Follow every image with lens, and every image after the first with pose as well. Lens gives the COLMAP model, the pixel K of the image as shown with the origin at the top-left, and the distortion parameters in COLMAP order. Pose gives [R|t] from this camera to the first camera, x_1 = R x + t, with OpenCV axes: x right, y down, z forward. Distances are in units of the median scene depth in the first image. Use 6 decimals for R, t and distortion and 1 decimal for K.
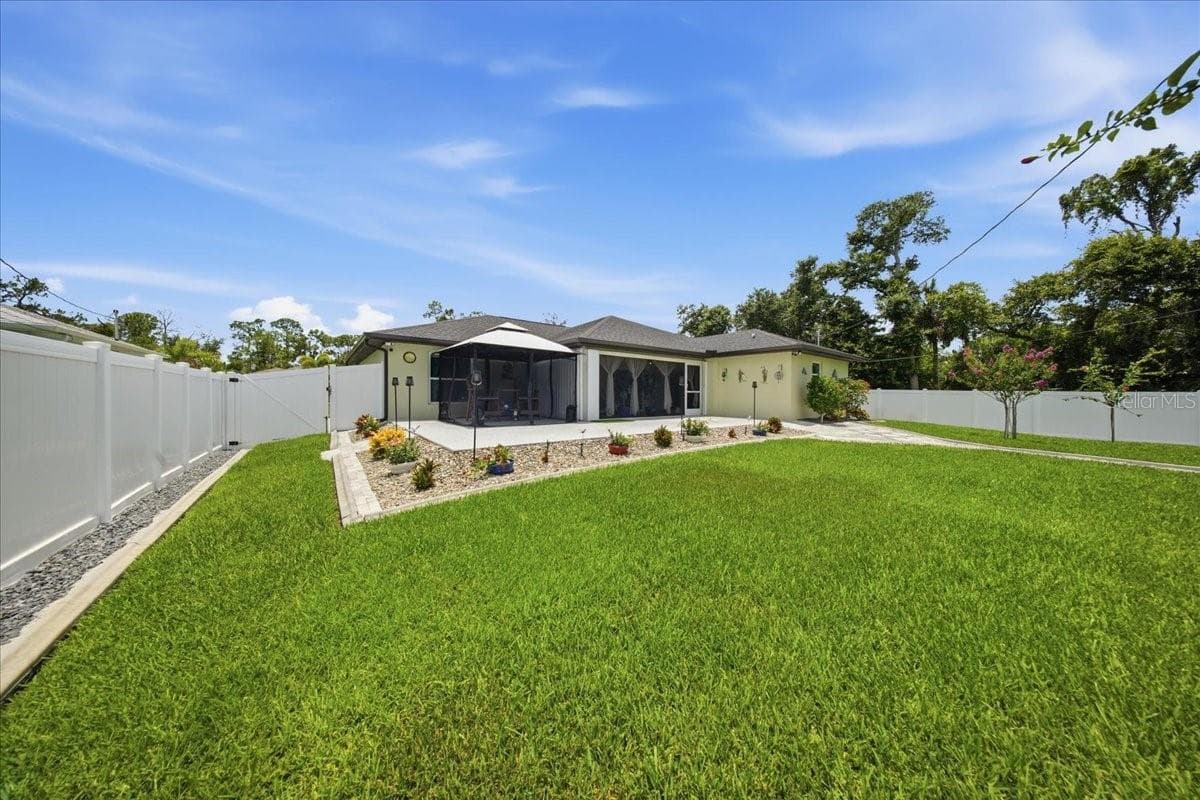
lens RADIAL K [[364.6, 0, 603.2], [0, 364.6, 400.6], [0, 0, 1]] dist [0.013700, -0.005448]
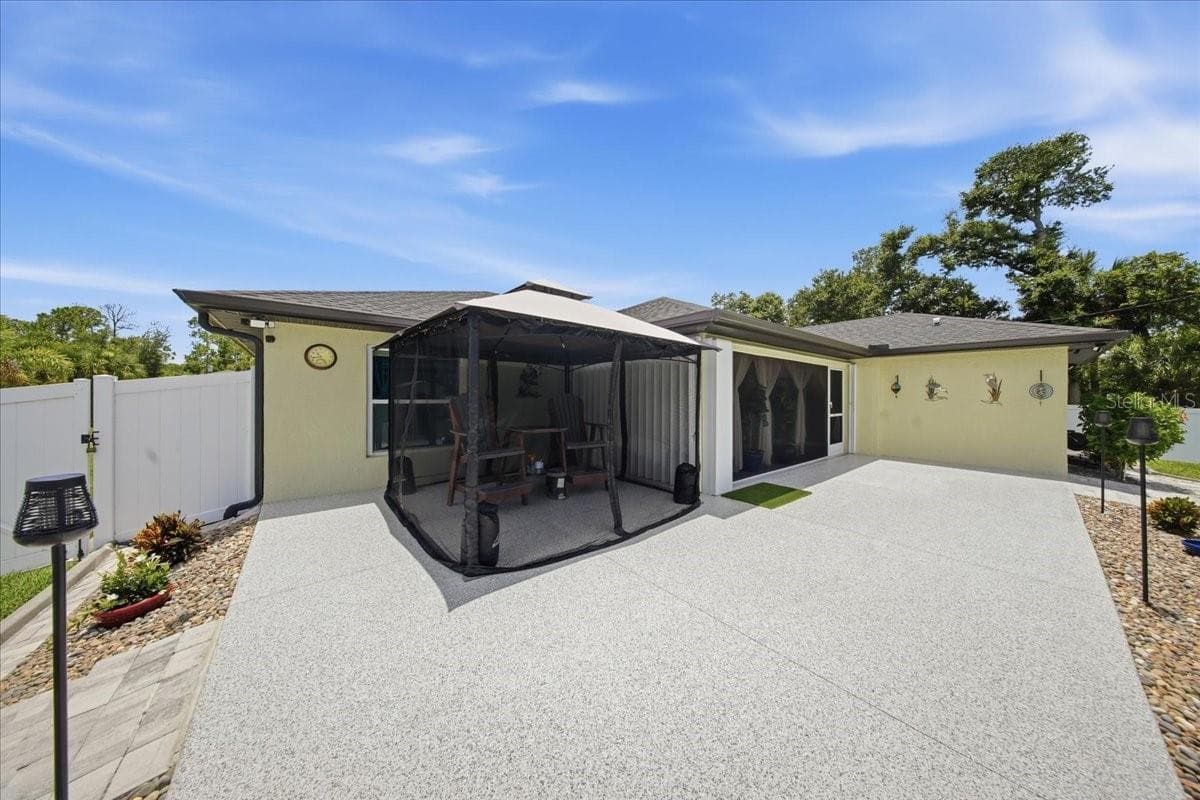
lens RADIAL K [[364.6, 0, 603.2], [0, 364.6, 400.6], [0, 0, 1]] dist [0.013700, -0.005448]
pose [[0.998861, -0.004302, 0.047520, -0.115466], [0.004404, 0.999988, -0.002050, -0.034856], [-0.047511, 0.002257, 0.998868, 0.305238]]
